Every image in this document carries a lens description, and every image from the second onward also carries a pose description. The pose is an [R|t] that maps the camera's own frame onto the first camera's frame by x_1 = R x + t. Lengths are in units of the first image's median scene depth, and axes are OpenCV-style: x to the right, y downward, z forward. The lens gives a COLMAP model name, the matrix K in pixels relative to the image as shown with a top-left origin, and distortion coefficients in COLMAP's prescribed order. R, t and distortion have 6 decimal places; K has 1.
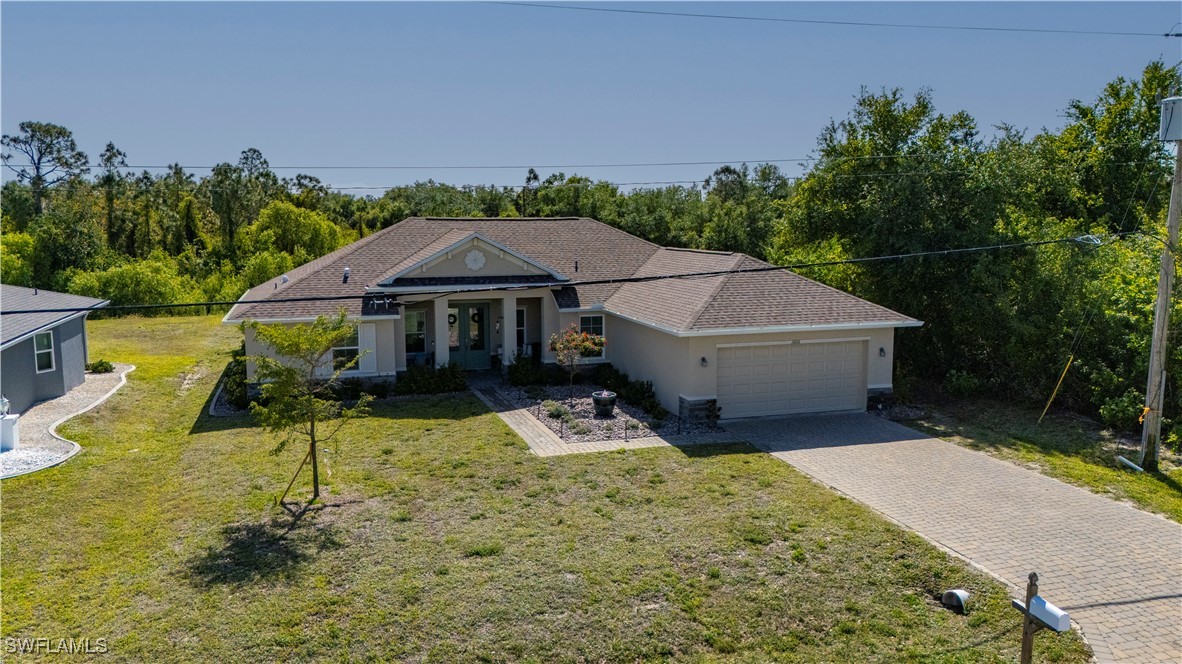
lens RADIAL K [[872.8, 0, 591.0], [0, 872.8, 332.0], [0, 0, 1]] dist [0.078917, -0.085729]
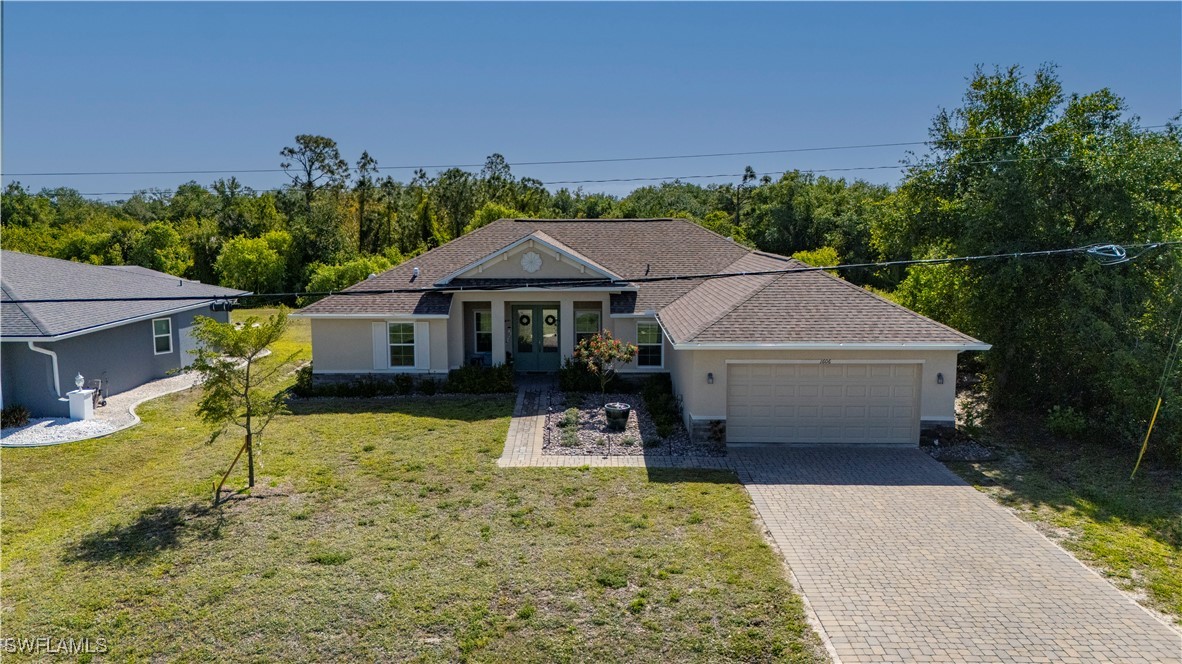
lens RADIAL K [[872.8, 0, 591.0], [0, 872.8, 332.0], [0, 0, 1]] dist [0.078917, -0.085729]
pose [[0.951270, 0.041439, -0.305562, 0.303092], [-0.041130, 0.999126, 0.007451, -0.016521], [0.305604, 0.005480, 0.952143, 0.098345]]
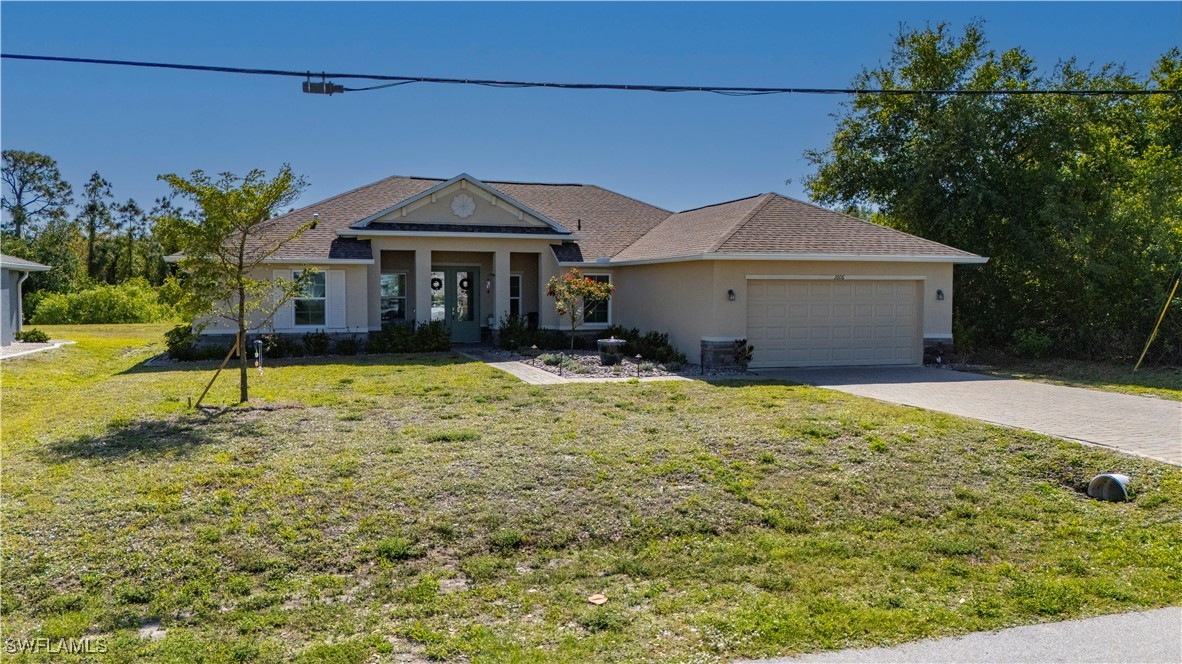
lens RADIAL K [[883.1, 0, 591.0], [0, 883.1, 332.0], [0, 0, 1]] dist [0.077306, -0.075920]
pose [[0.999983, 0.005254, -0.002648, -0.002842], [-0.005463, 0.996265, -0.086181, 0.151170], [0.002185, 0.086194, 0.996276, 0.166292]]
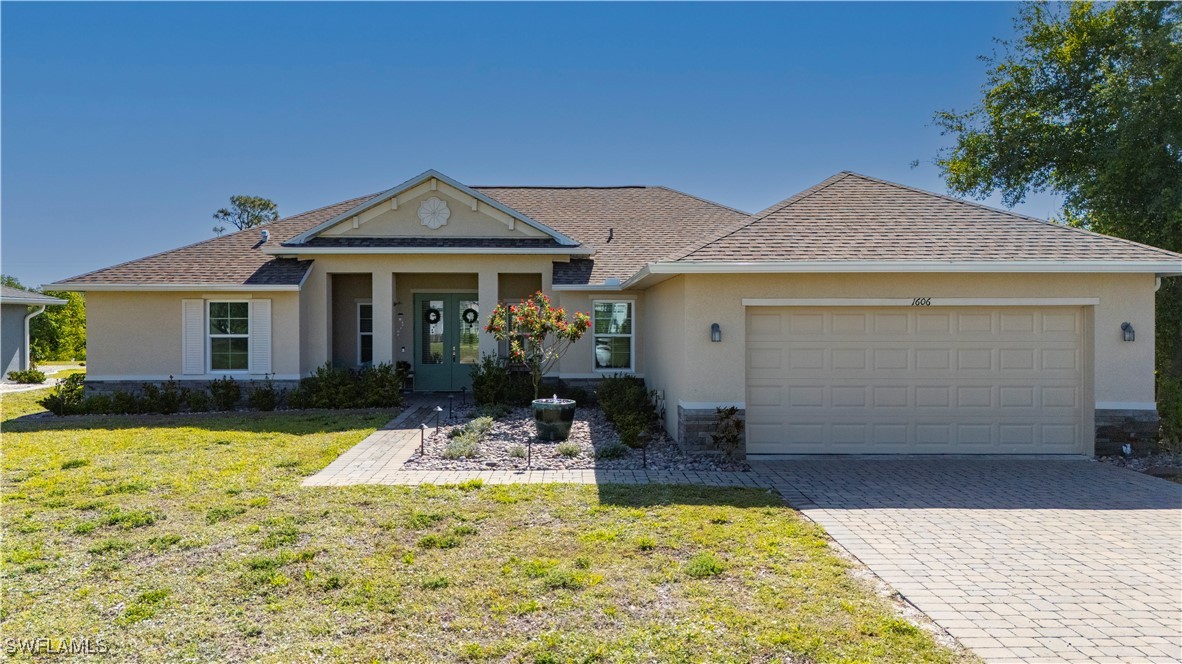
lens RADIAL K [[872.8, 0, 591.0], [0, 872.8, 332.0], [0, 0, 1]] dist [0.078917, -0.085729]
pose [[0.959830, 0.005142, -0.280534, 0.212664], [-0.038933, 0.992601, -0.115013, 0.099840], [0.277867, 0.121315, 0.952928, 0.527269]]
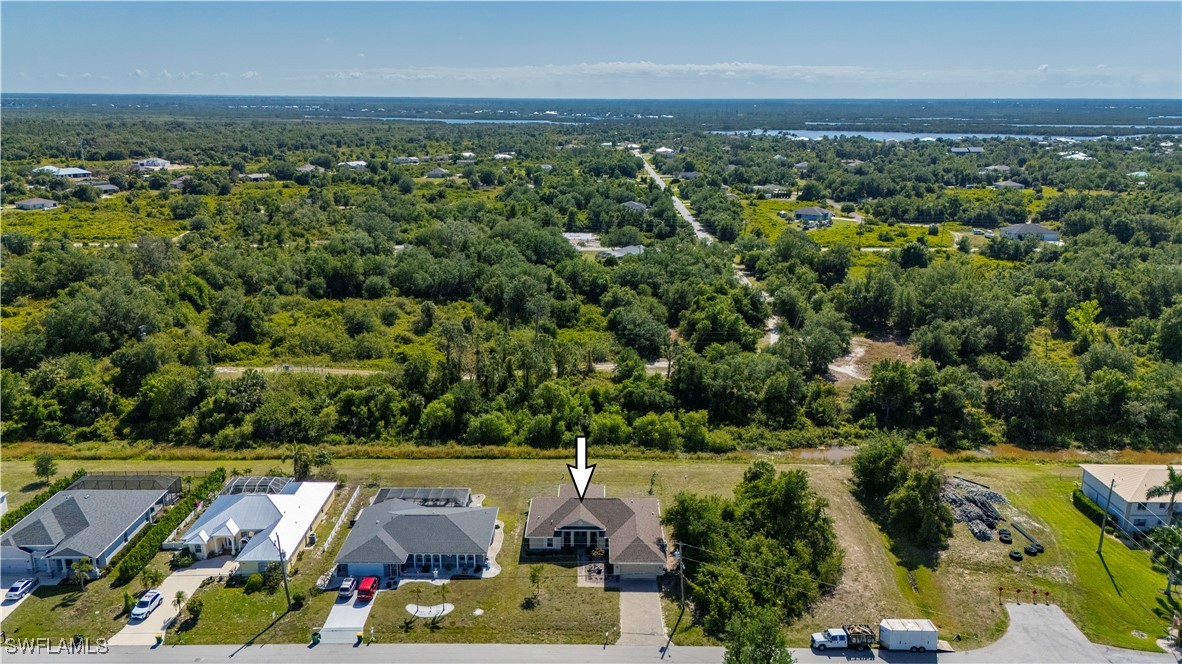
lens RADIAL K [[872.8, 0, 591.0], [0, 872.8, 332.0], [0, 0, 1]] dist [0.078917, -0.085729]
pose [[0.950173, 0.089586, -0.298572, 1.393262], [-0.050916, 0.989553, 0.134878, -2.000863], [0.307536, -0.112955, 0.944808, -3.658882]]
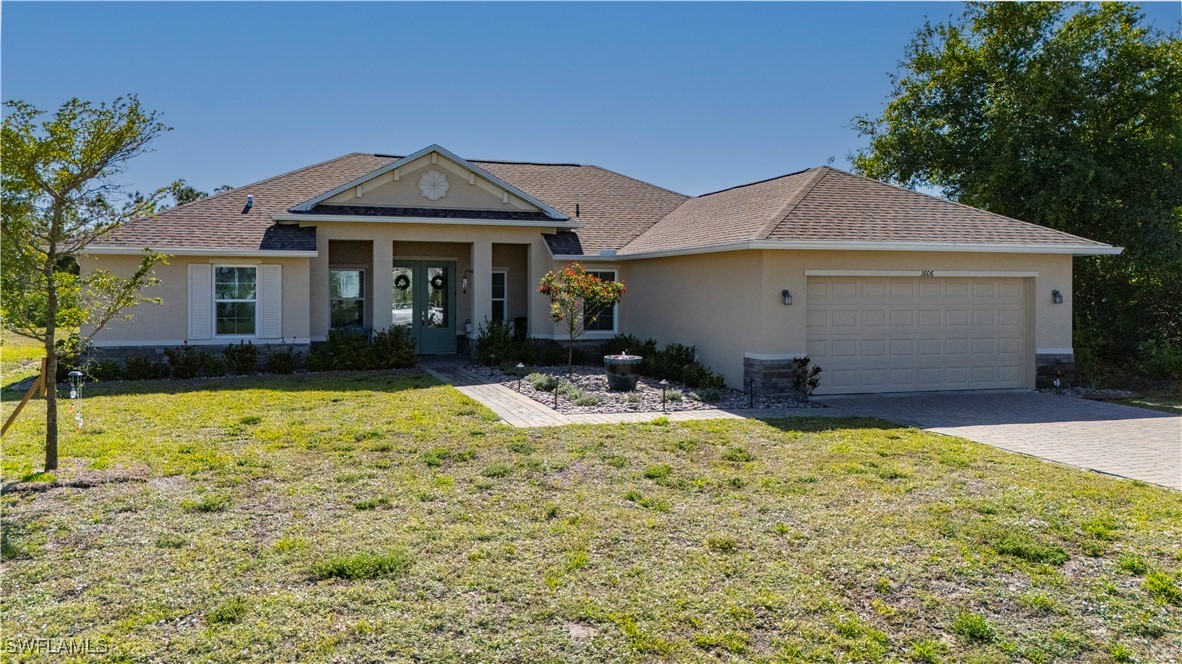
lens RADIAL K [[880.6, 0, 575.6], [0, 880.6, 303.5], [0, 0, 1]] dist [0.061027, -0.054122]
pose [[0.999924, 0.005850, -0.010837, -0.014001], [-0.007078, 0.993111, -0.116966, 0.119289], [0.010078, 0.117034, 0.993077, 0.396556]]
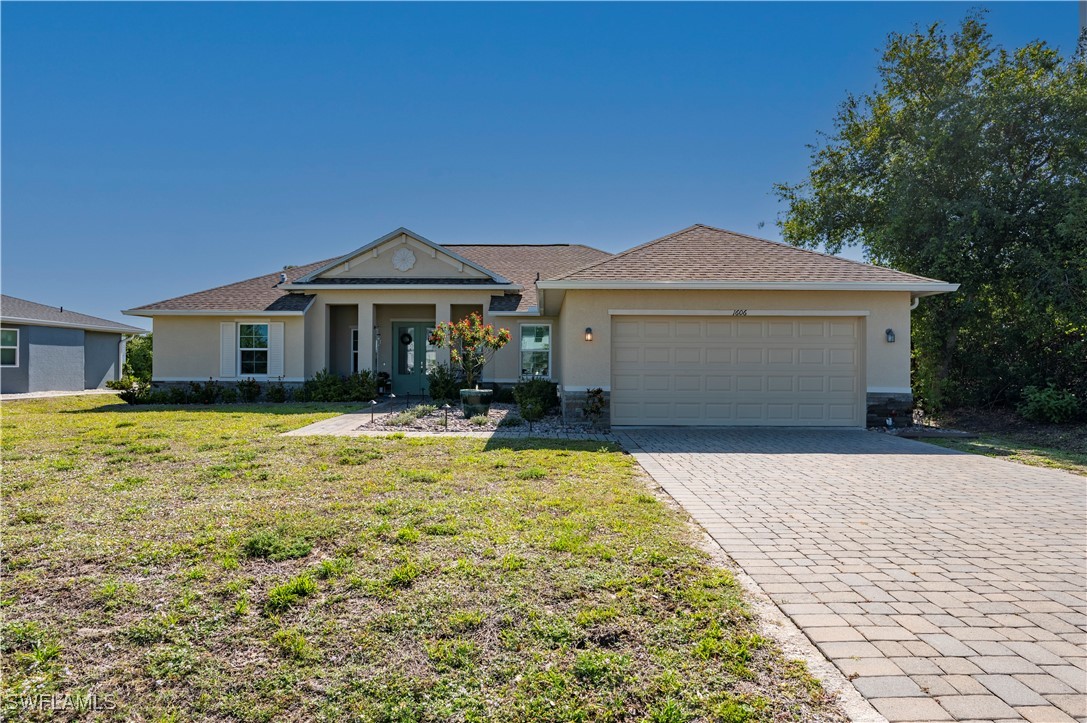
lens RADIAL K [[667.1, 0, 545.6], [0, 667.1, 367.5], [0, 0, 1]] dist [-0.004128, 0.000772]
pose [[0.953395, 0.007756, -0.301626, 0.268460], [-0.047390, 0.991112, -0.124305, 0.132870], [0.297981, 0.132806, 0.945288, 0.529595]]
